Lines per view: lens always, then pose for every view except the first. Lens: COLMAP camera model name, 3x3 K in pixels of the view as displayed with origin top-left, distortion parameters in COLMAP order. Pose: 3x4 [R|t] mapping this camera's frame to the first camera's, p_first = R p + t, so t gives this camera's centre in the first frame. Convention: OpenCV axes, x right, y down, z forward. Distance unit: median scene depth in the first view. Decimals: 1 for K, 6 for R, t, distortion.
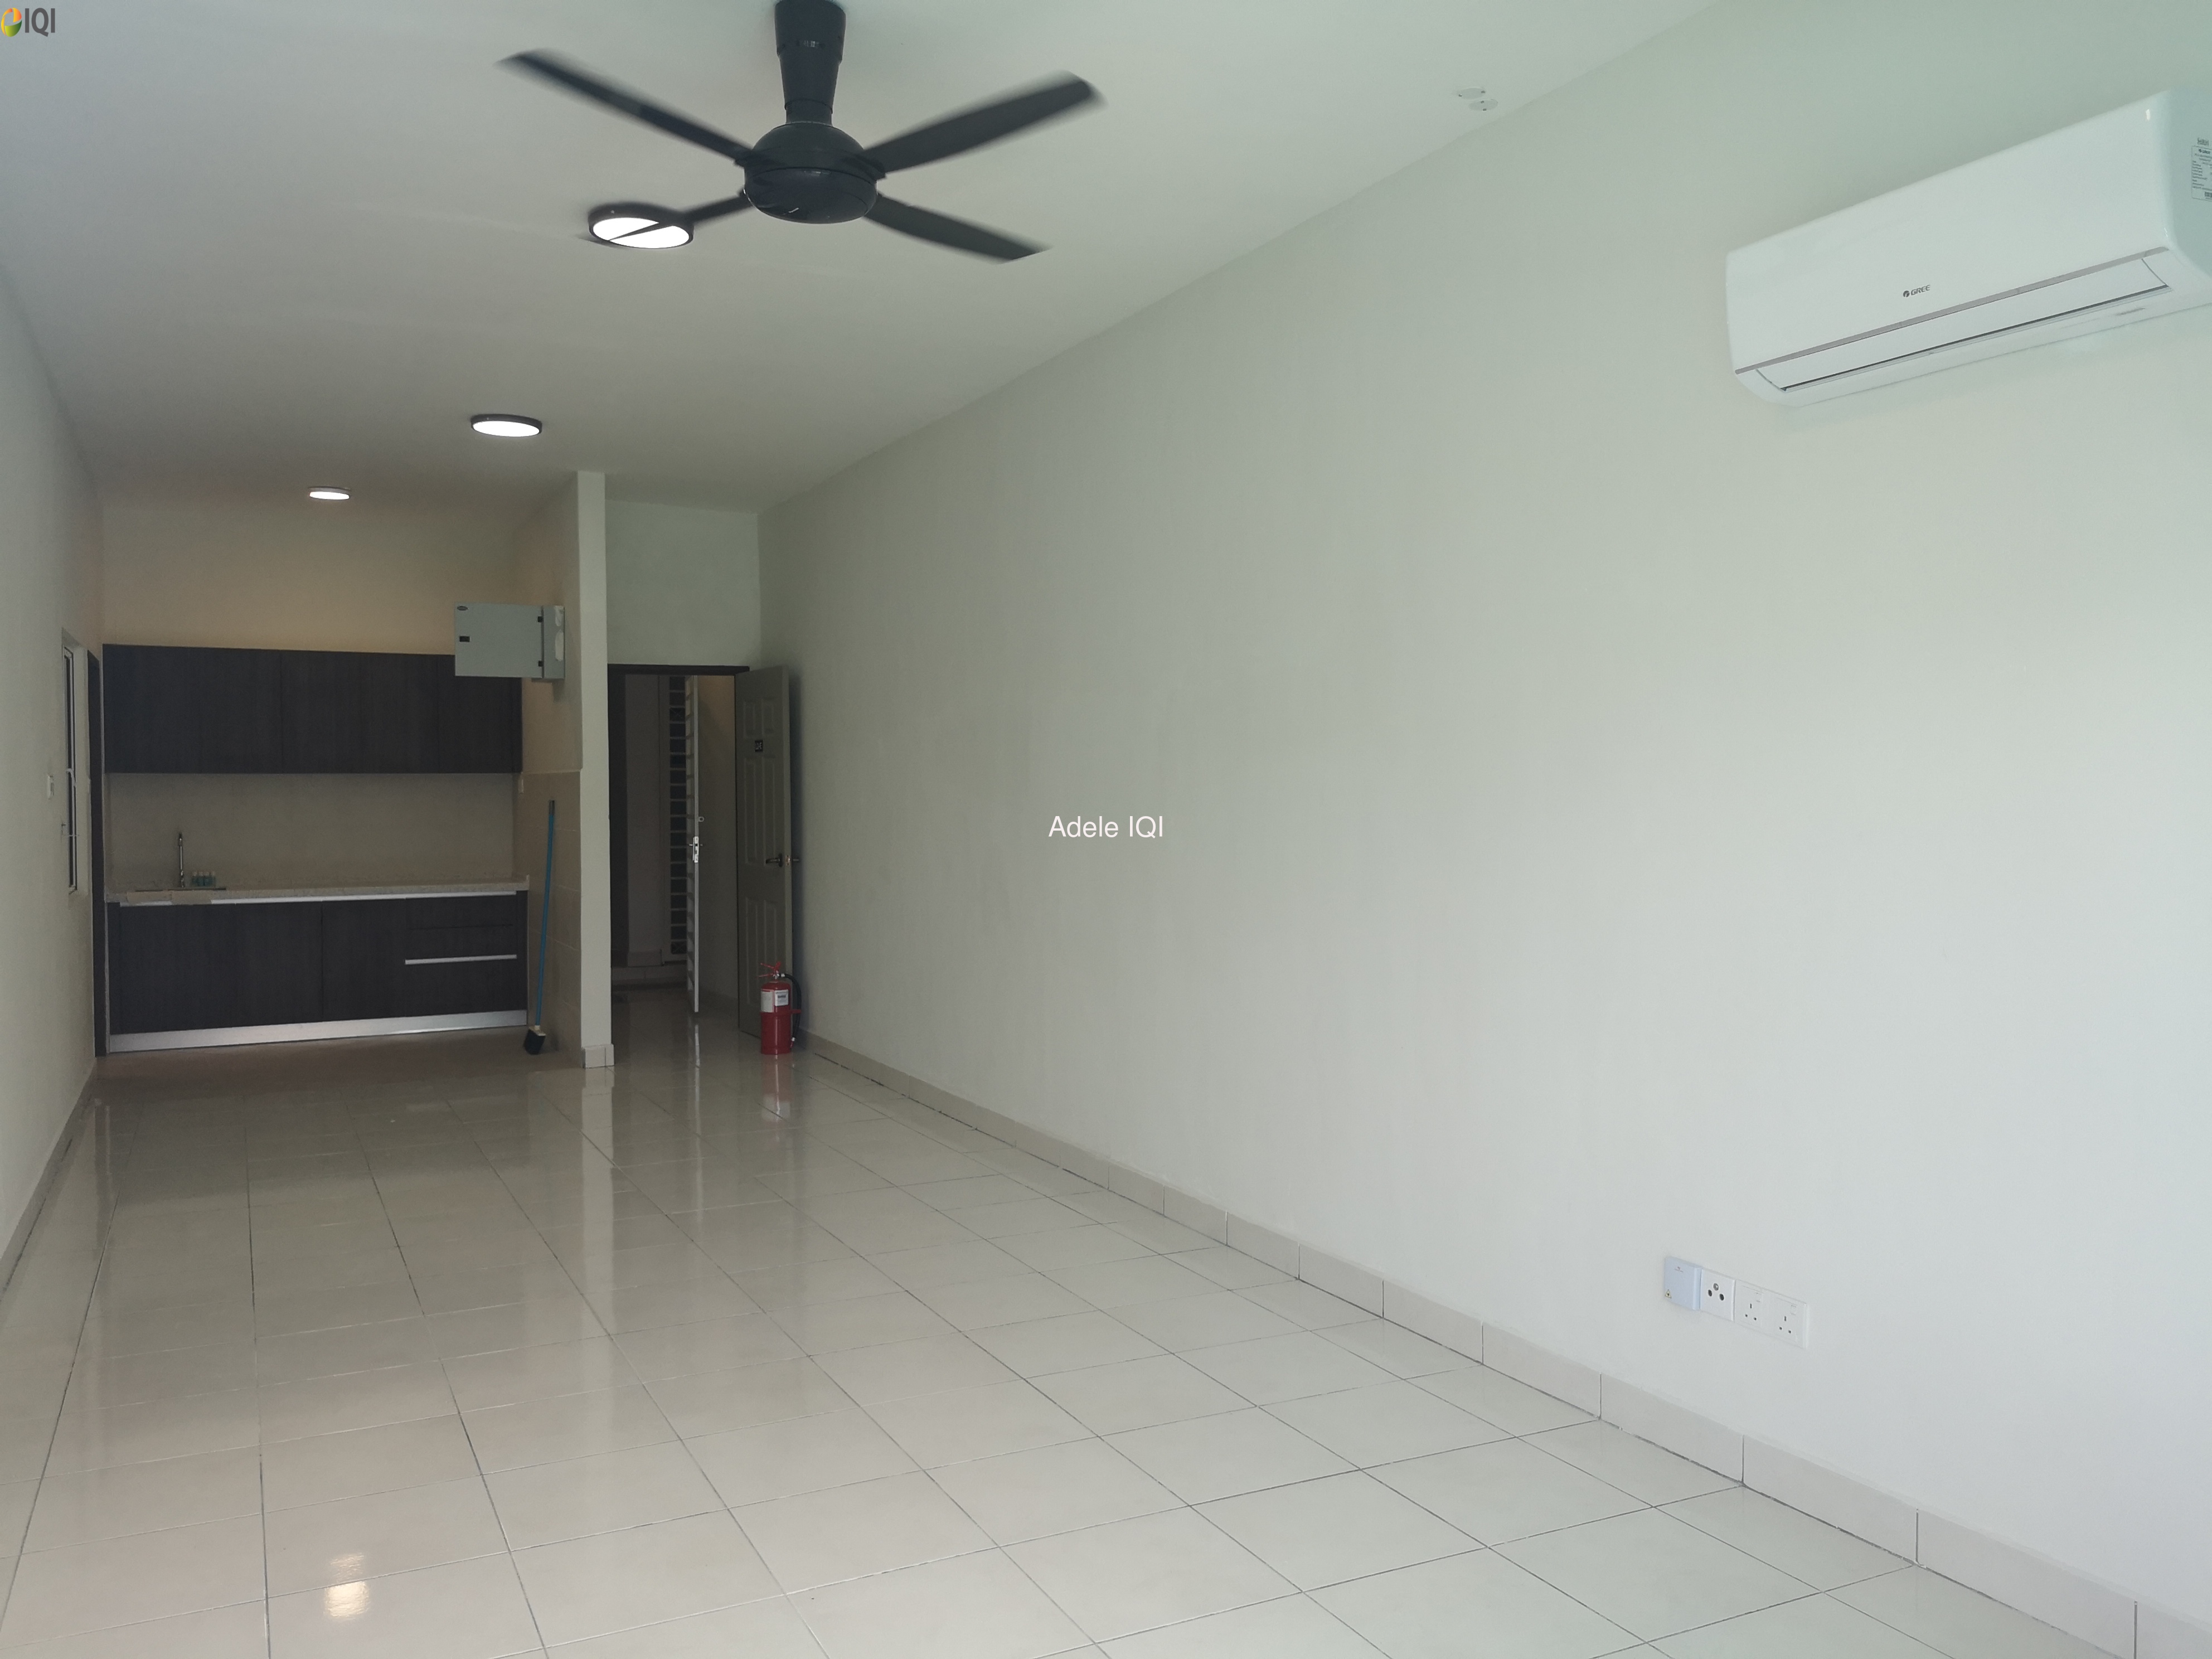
lens RADIAL K [[1735.1, 0, 1106.0], [0, 1735.1, 829.5], [0, 0, 1]] dist [0.036177, -0.003359]
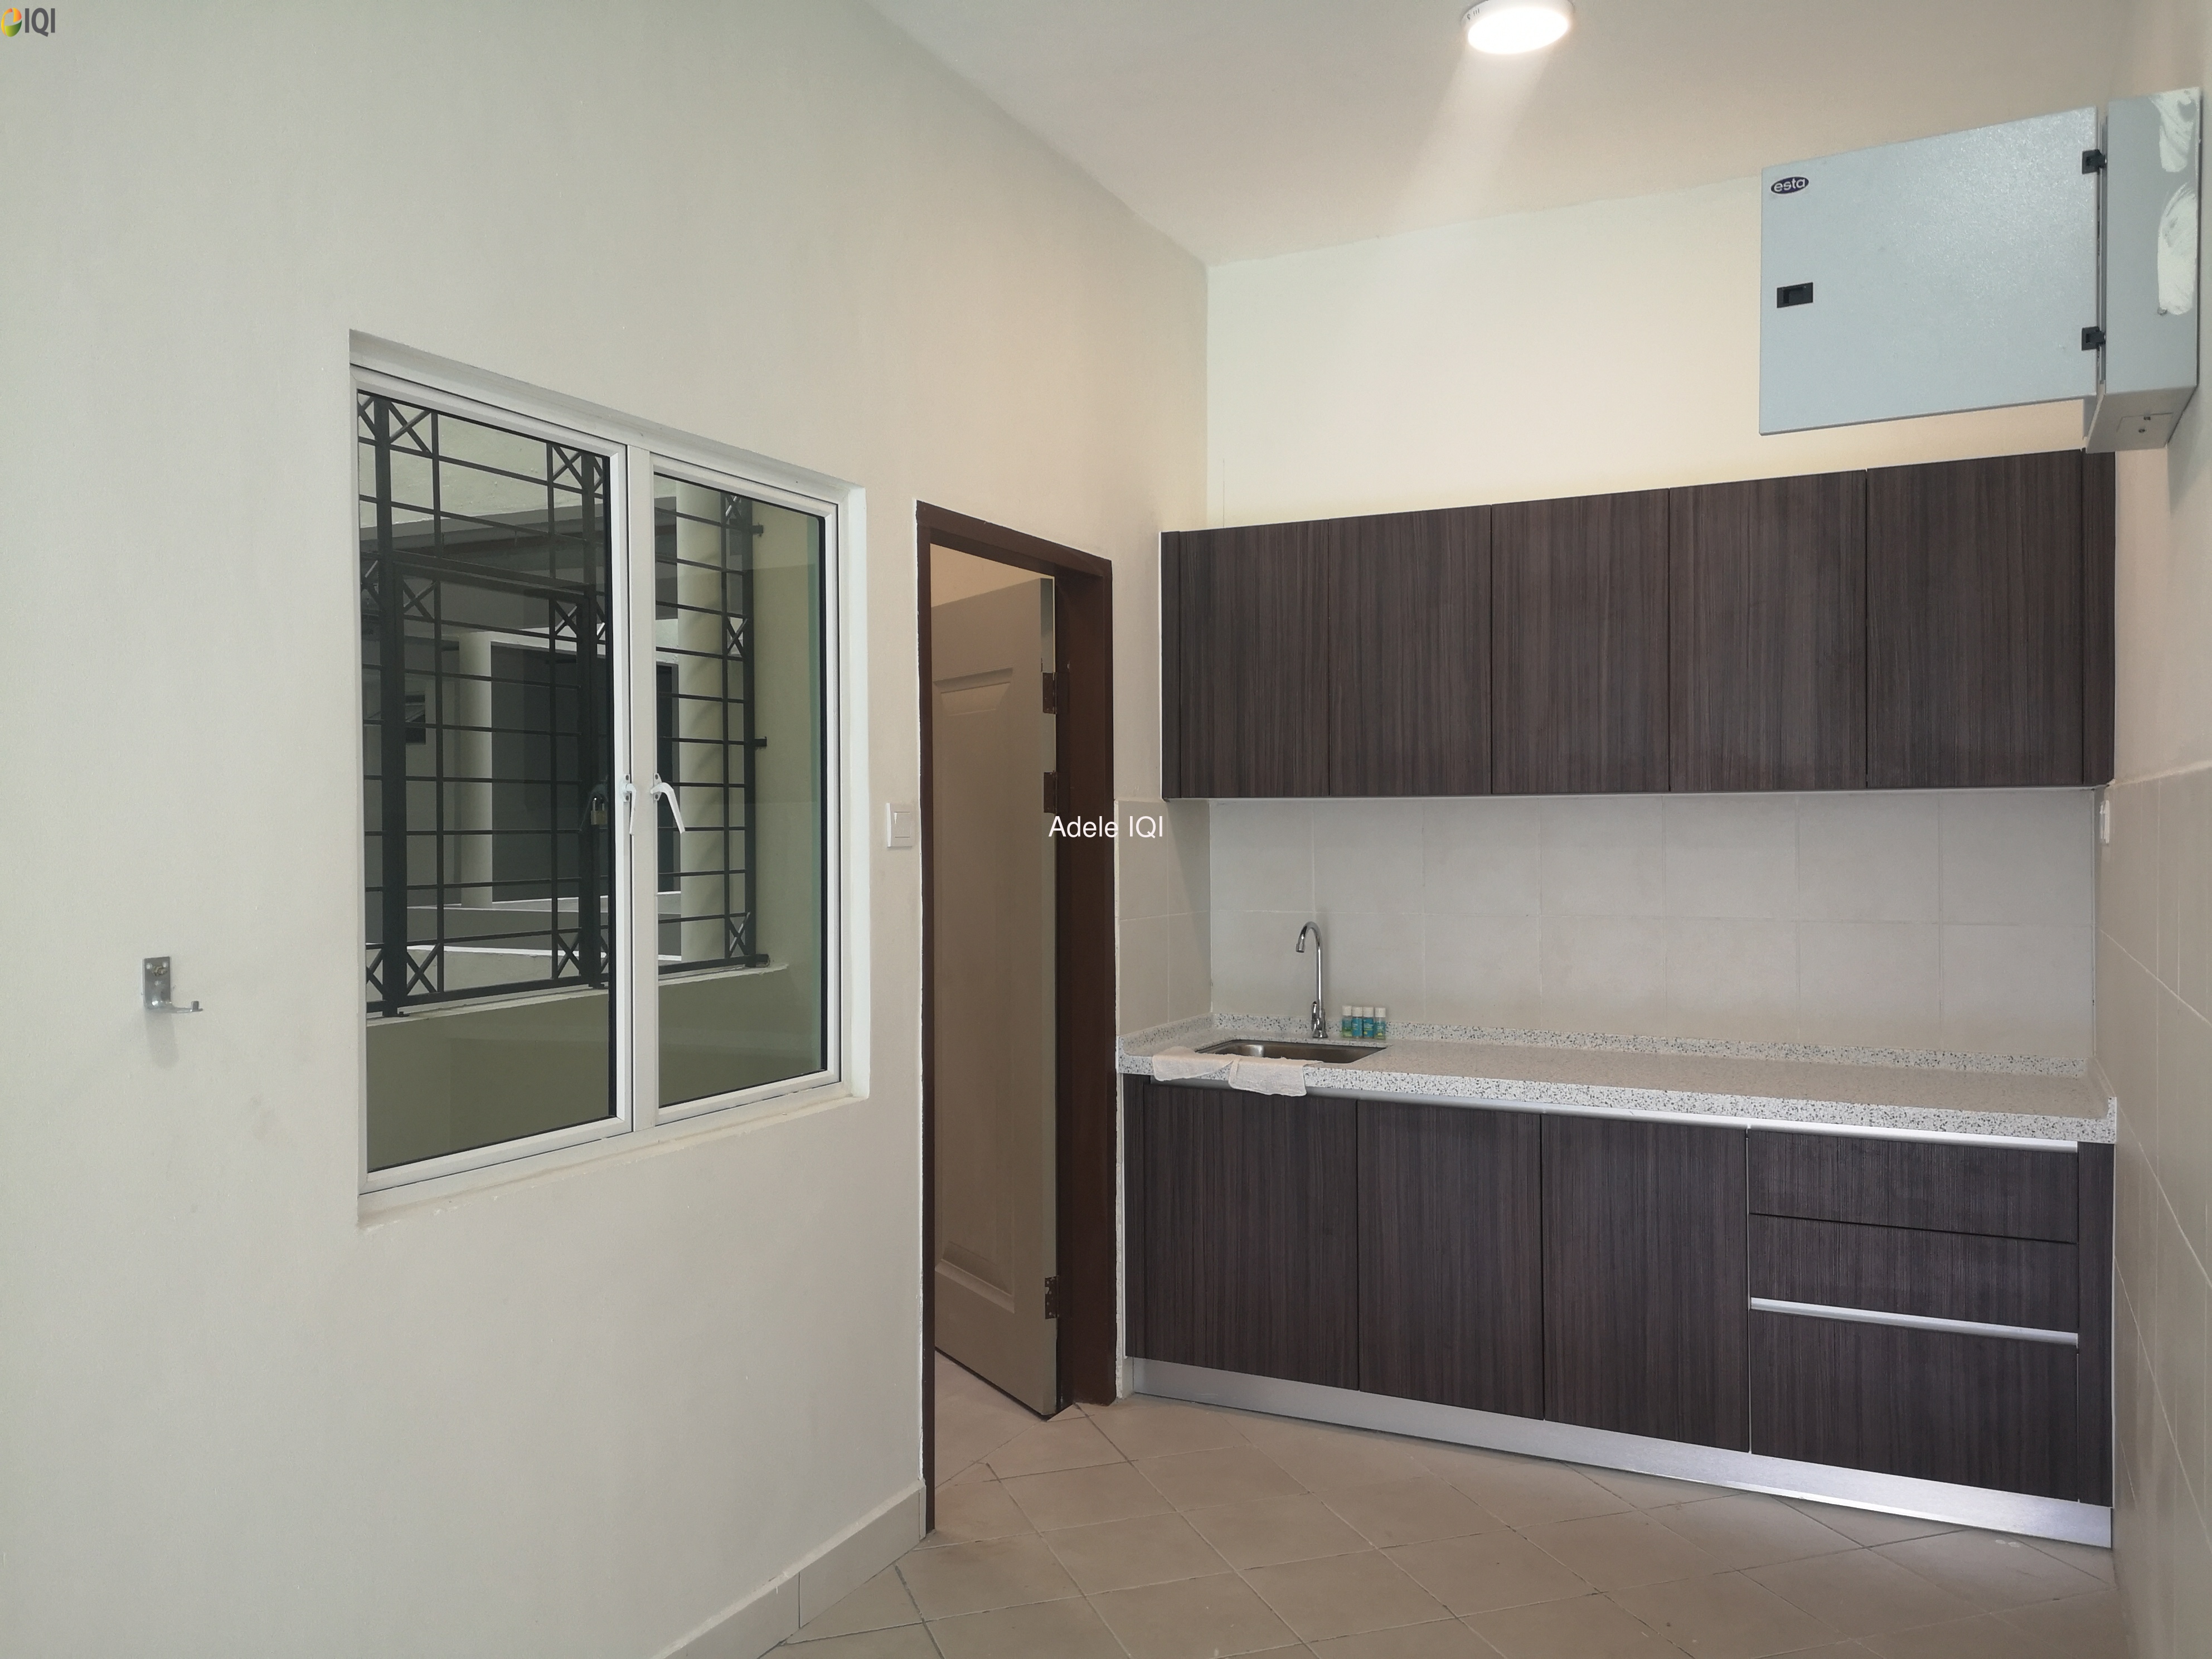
lens RADIAL K [[1735.1, 0, 1106.0], [0, 1735.1, 829.5], [0, 0, 1]] dist [0.036177, -0.003359]
pose [[0.597944, -0.003135, -0.801532, -0.185895], [-0.022595, 0.999529, -0.020765, -0.012754], [0.801219, 0.030526, 0.597591, 0.666309]]
